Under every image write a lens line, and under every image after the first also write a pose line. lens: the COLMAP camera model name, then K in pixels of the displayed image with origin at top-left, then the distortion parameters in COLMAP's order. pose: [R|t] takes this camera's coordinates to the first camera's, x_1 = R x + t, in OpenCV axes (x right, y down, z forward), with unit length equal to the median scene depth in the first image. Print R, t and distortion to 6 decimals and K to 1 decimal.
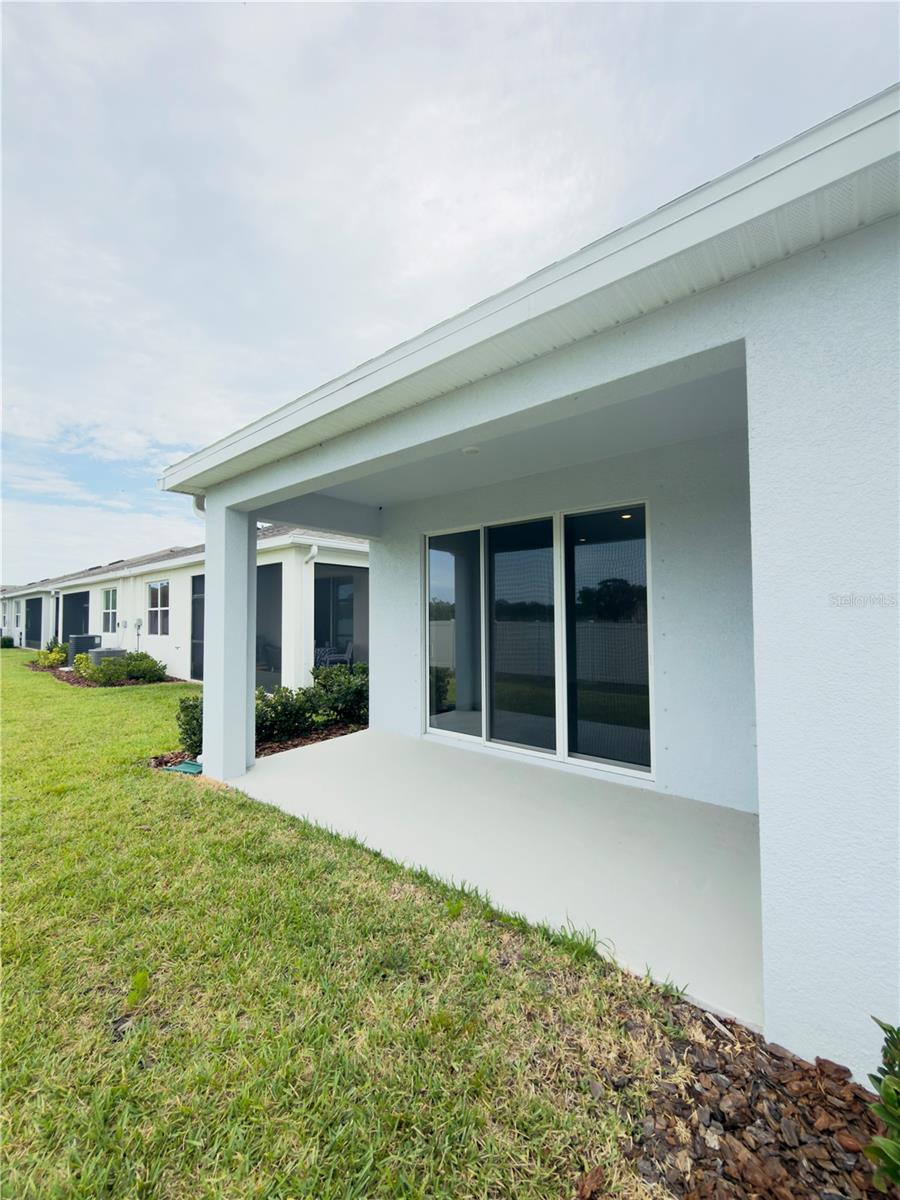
lens RADIAL K [[477.8, 0, 456.8], [0, 477.8, 598.4], [0, 0, 1]] dist [-0.003611, 0.002158]
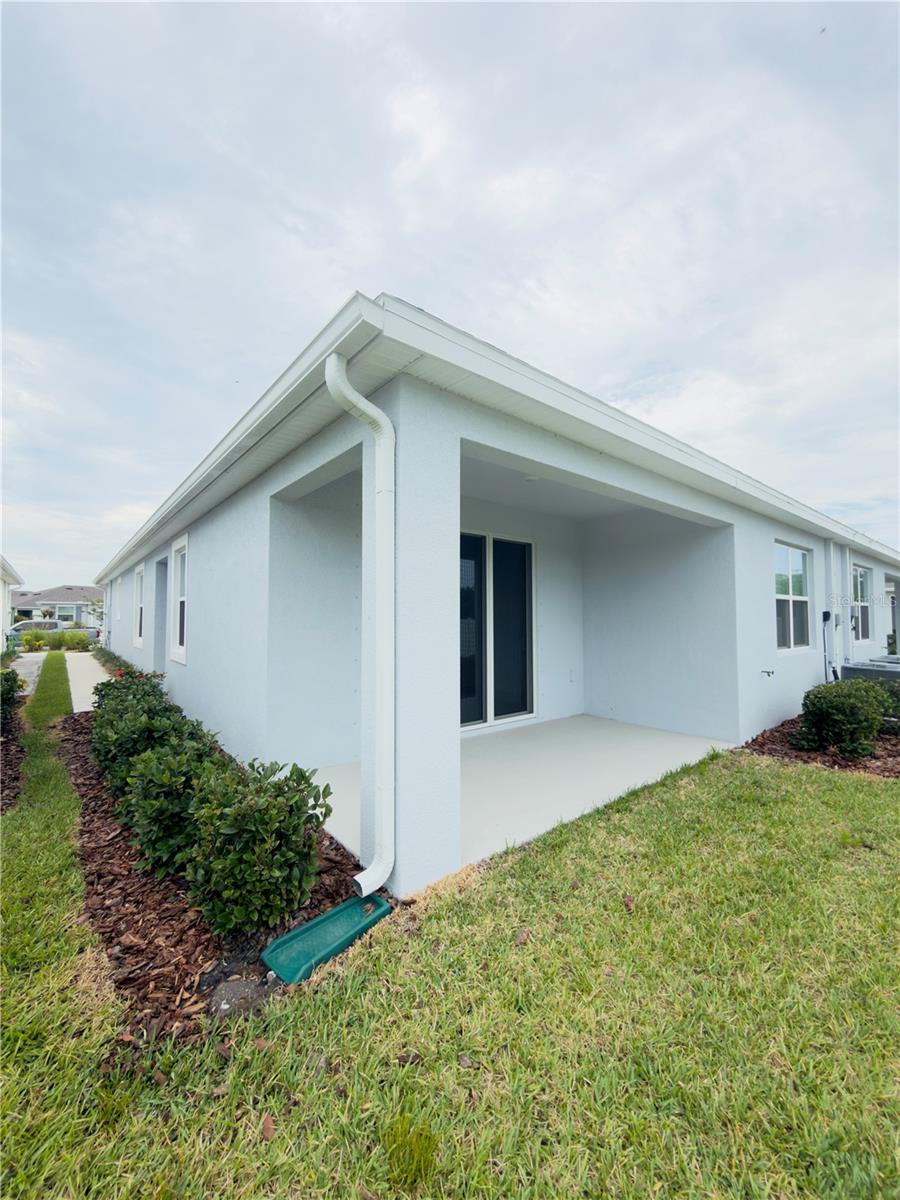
lens RADIAL K [[477.8, 0, 451.6], [0, 477.8, 599.4], [0, 0, 1]] dist [-0.003611, 0.002158]
pose [[0.170248, 0.042157, 0.984499, -1.100281], [-0.044178, 0.998406, -0.035113, 0.048657], [-0.984410, -0.037516, 0.171839, 0.900678]]
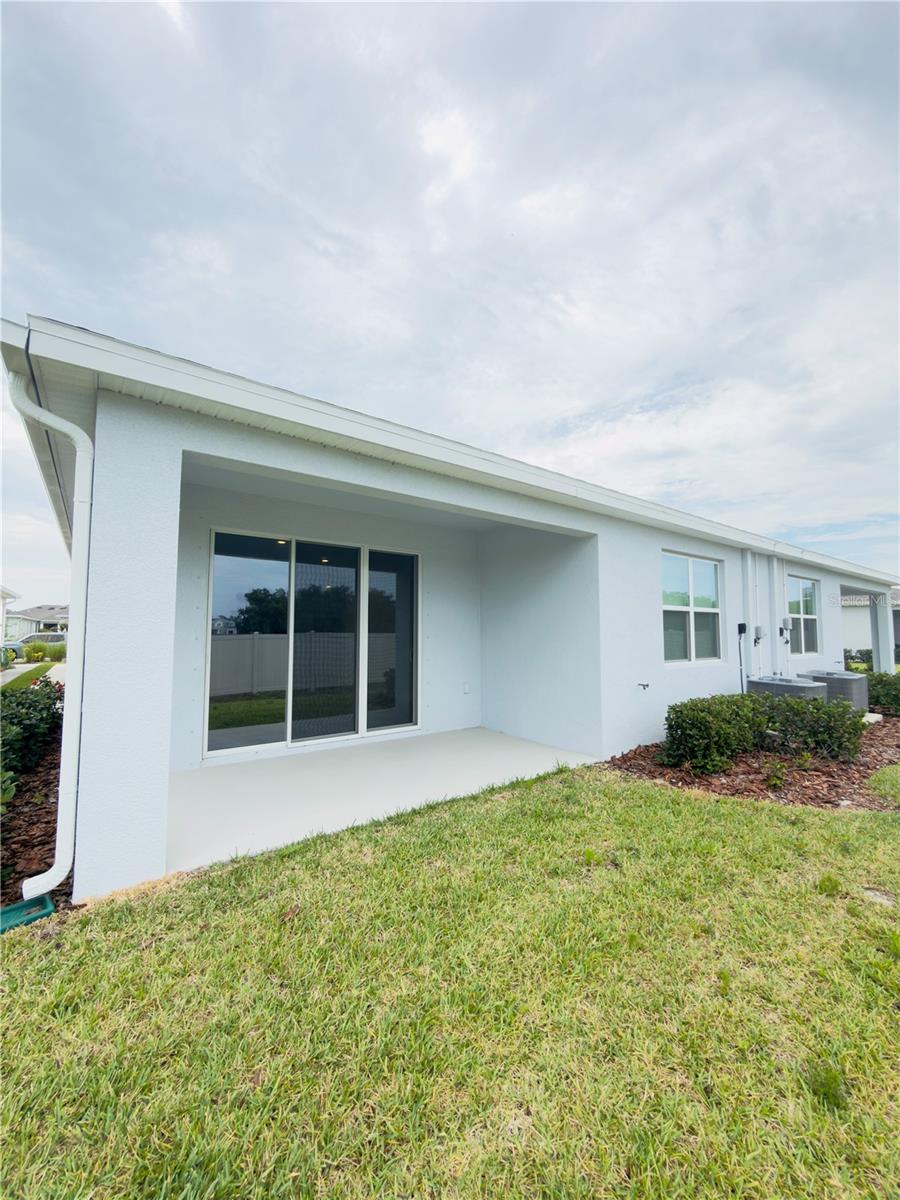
lens RADIAL K [[477.8, 0, 459.0], [0, 477.8, 606.0], [0, 0, 1]] dist [-0.003611, 0.002158]
pose [[0.214346, 0.057245, 0.975079, -1.017672], [-0.045416, 0.997786, -0.048595, 0.036100], [-0.975701, -0.033868, 0.216471, 0.478728]]
